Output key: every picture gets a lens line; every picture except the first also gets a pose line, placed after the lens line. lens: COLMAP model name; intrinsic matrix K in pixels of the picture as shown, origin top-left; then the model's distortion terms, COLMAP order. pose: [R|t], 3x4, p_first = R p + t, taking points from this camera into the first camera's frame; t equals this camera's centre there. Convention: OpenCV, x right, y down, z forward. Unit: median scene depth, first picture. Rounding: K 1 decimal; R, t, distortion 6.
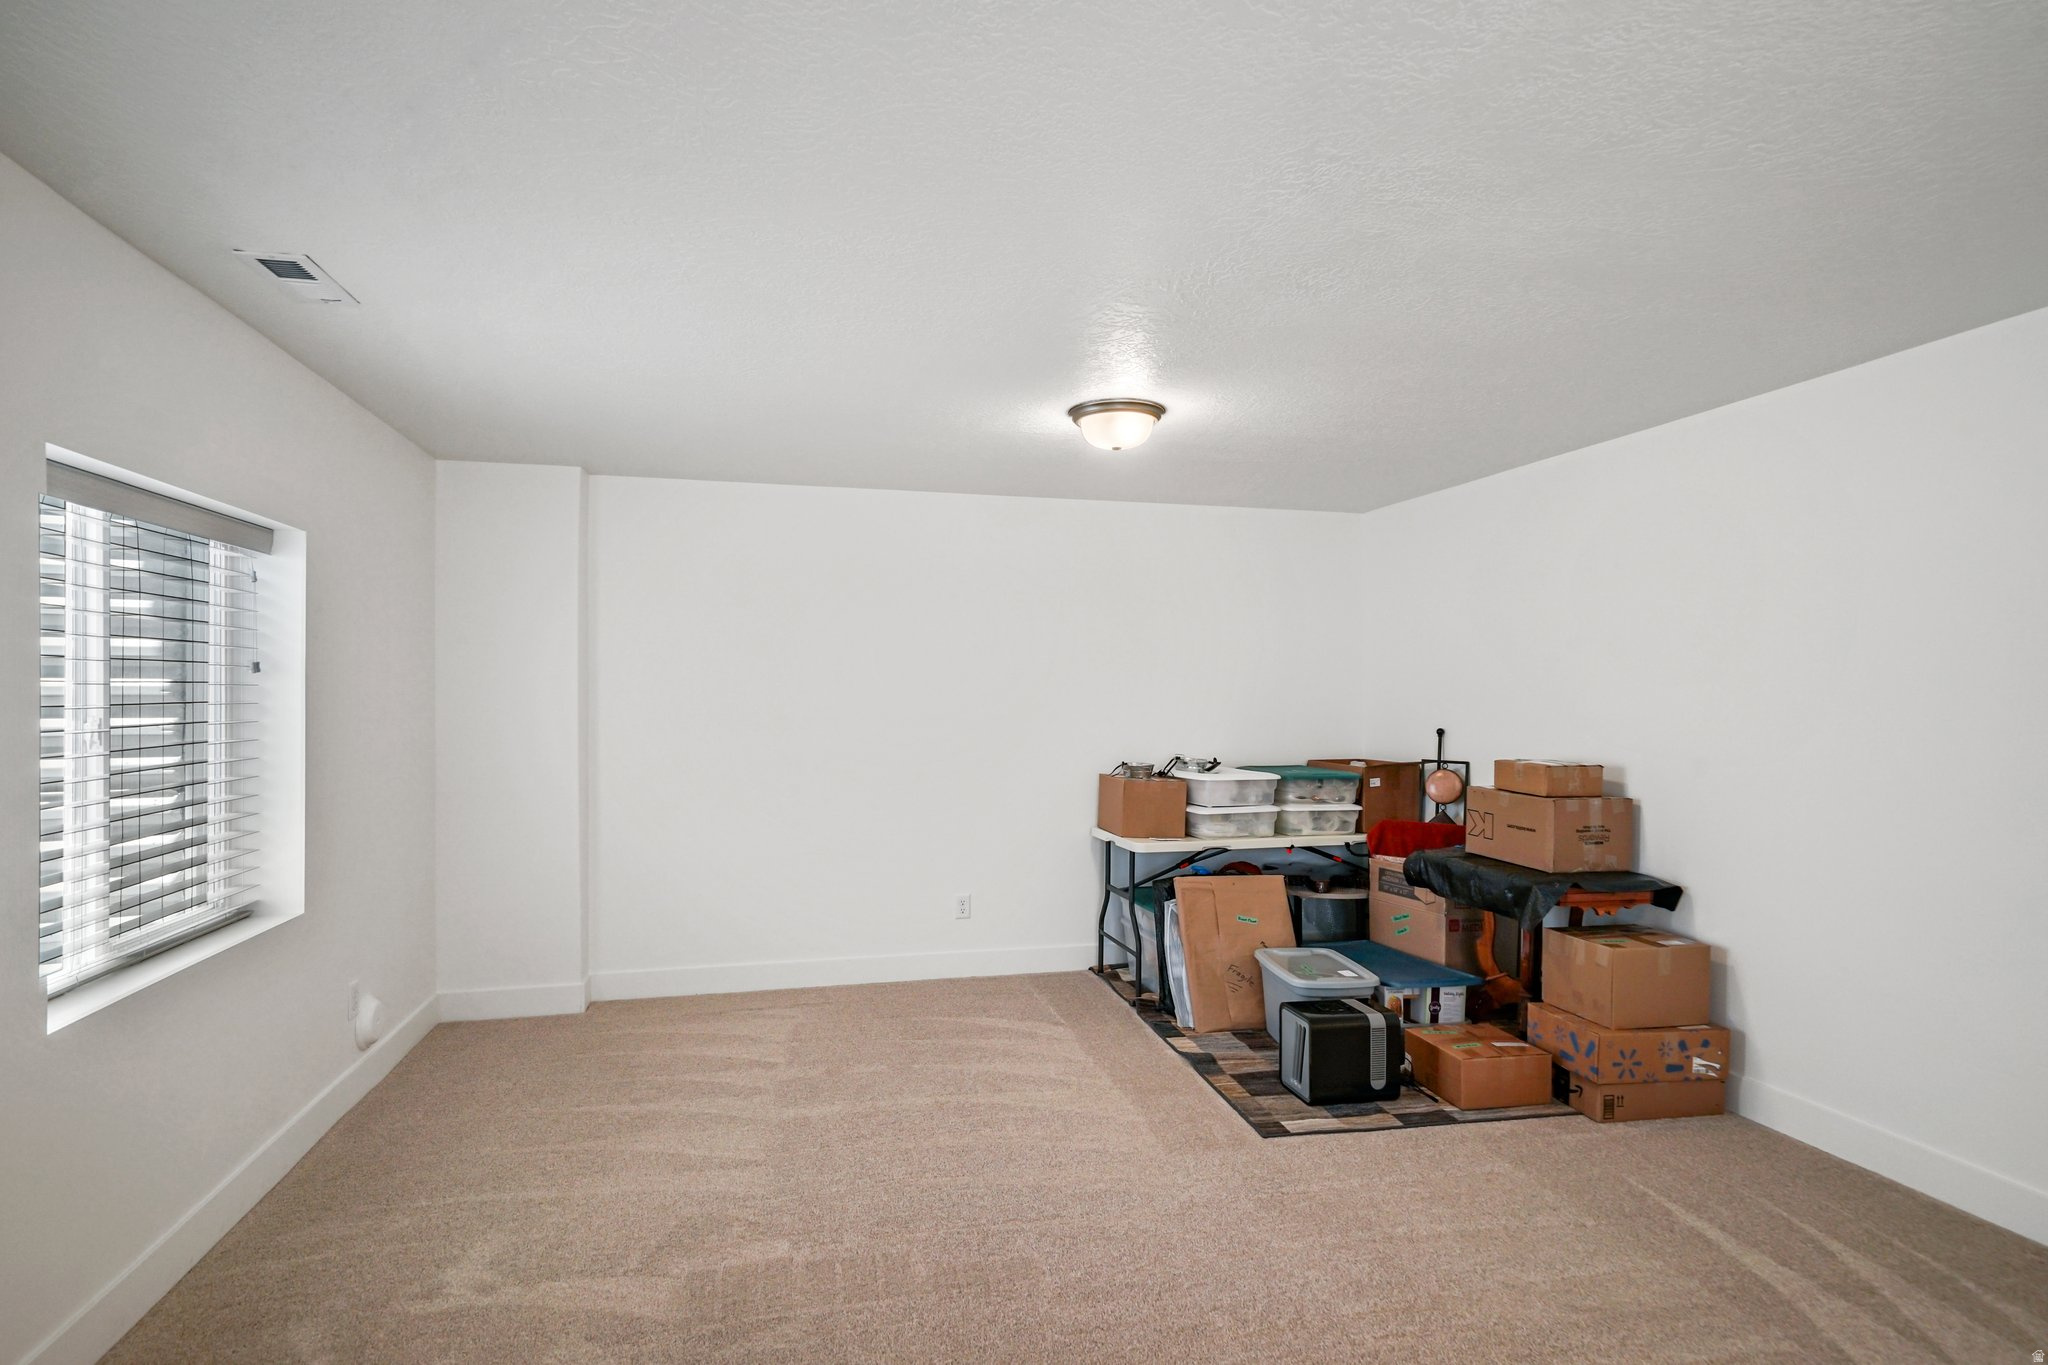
lens RADIAL K [[1043.8, 0, 1027.2], [0, 1043.8, 702.9], [0, 0, 1]] dist [0.018550, 0.000235]
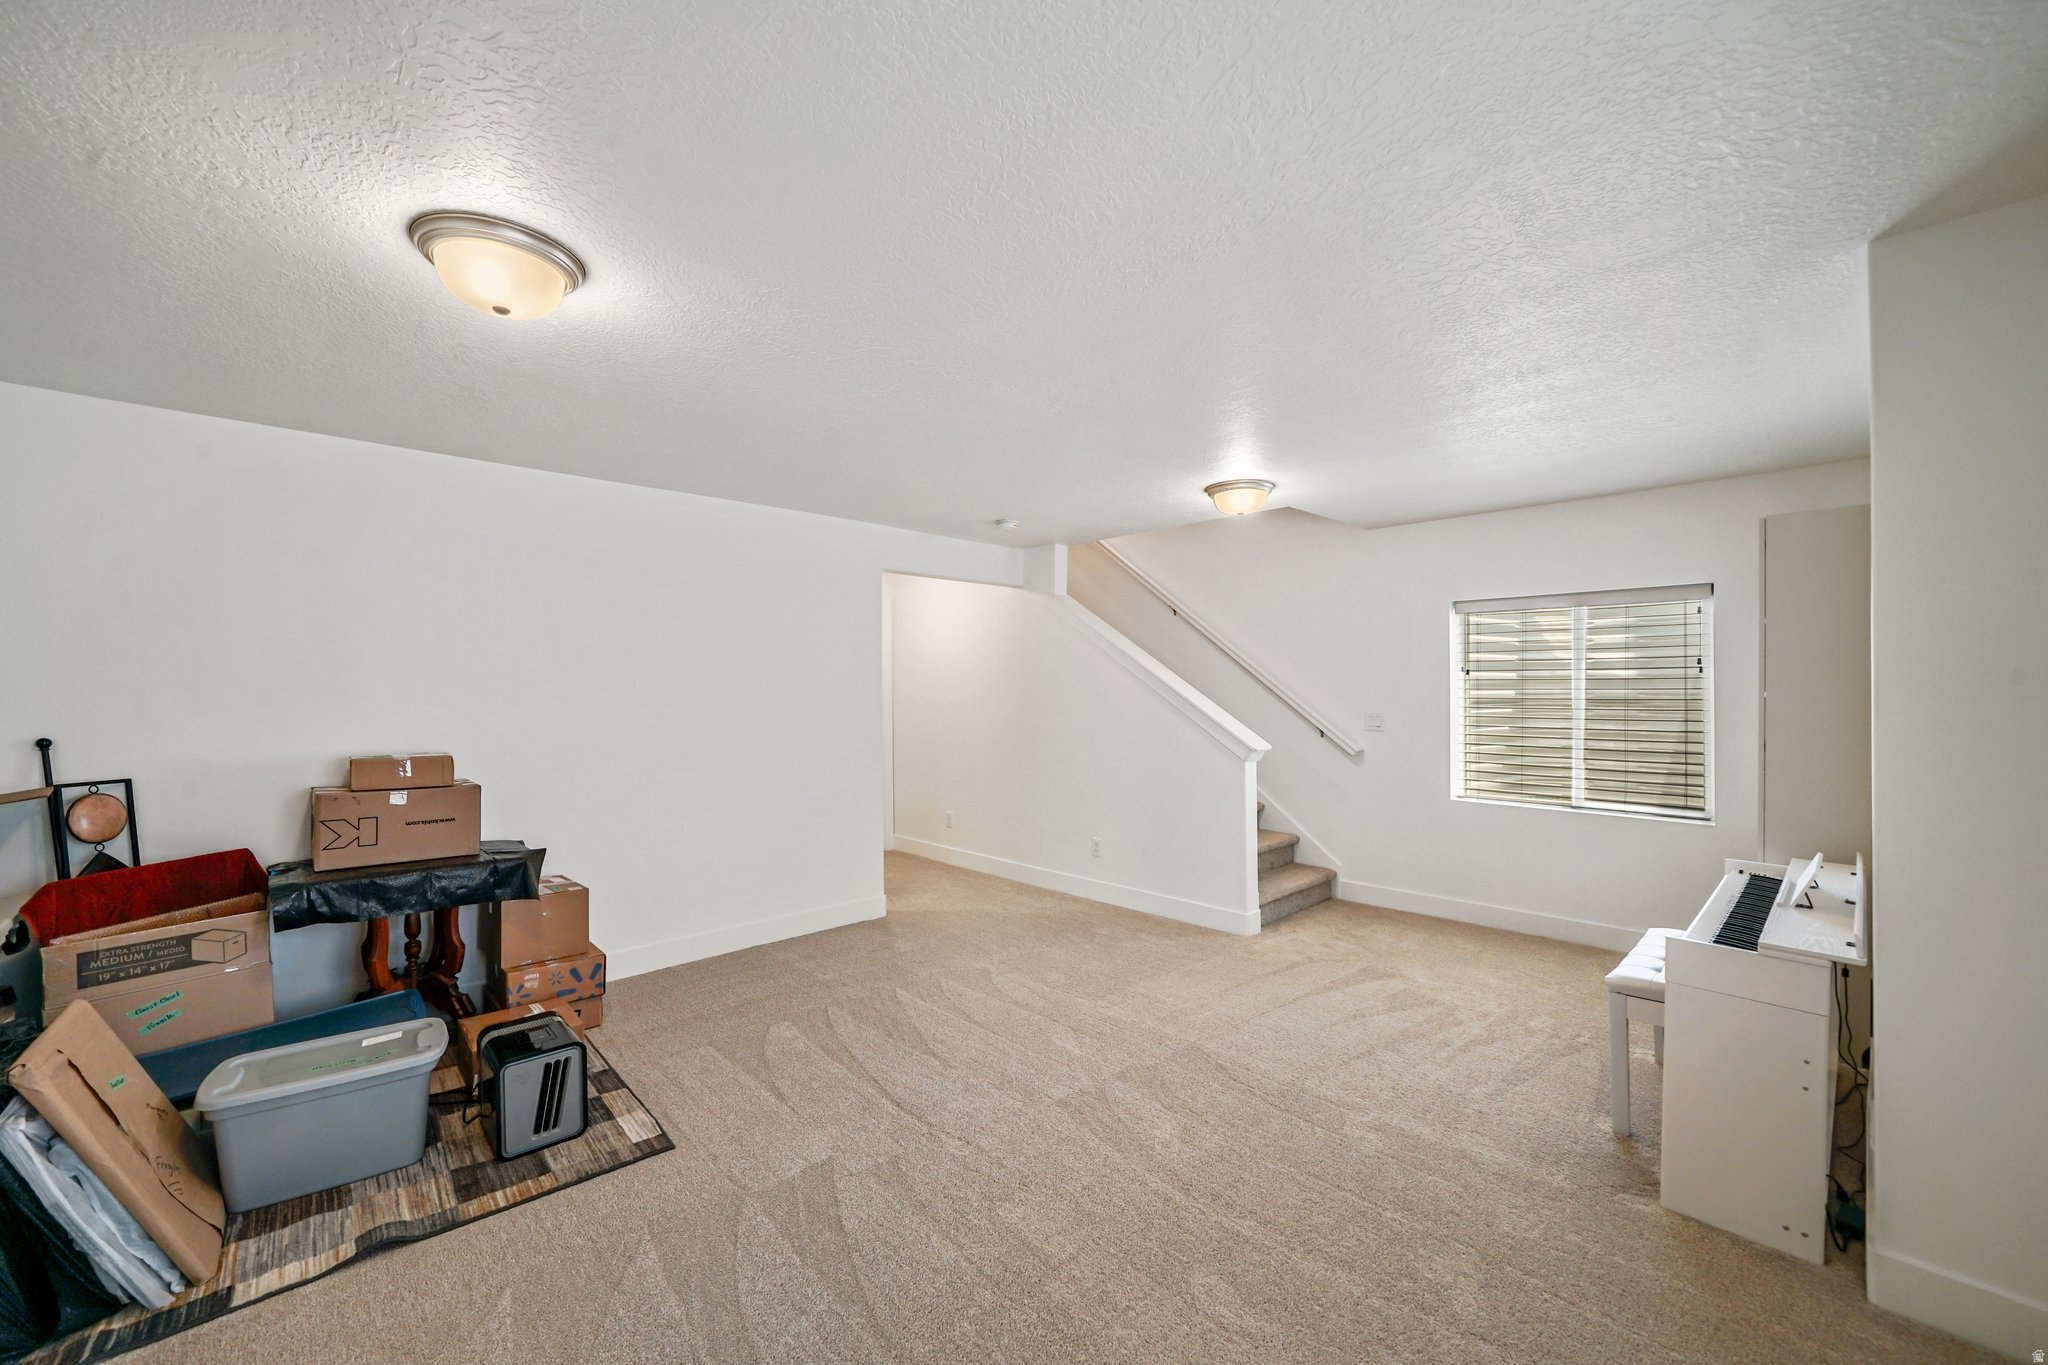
lens RADIAL K [[811.3, 0, 1017.7], [0, 811.3, 684.6], [0, 0, 1]] dist [-0.003852, 0.000178]
pose [[-0.487969, 0.000778, 0.872860, -0.471211], [0.010301, 0.999935, 0.004867, -0.008971], [-0.872800, 0.011366, -0.487946, 0.884437]]
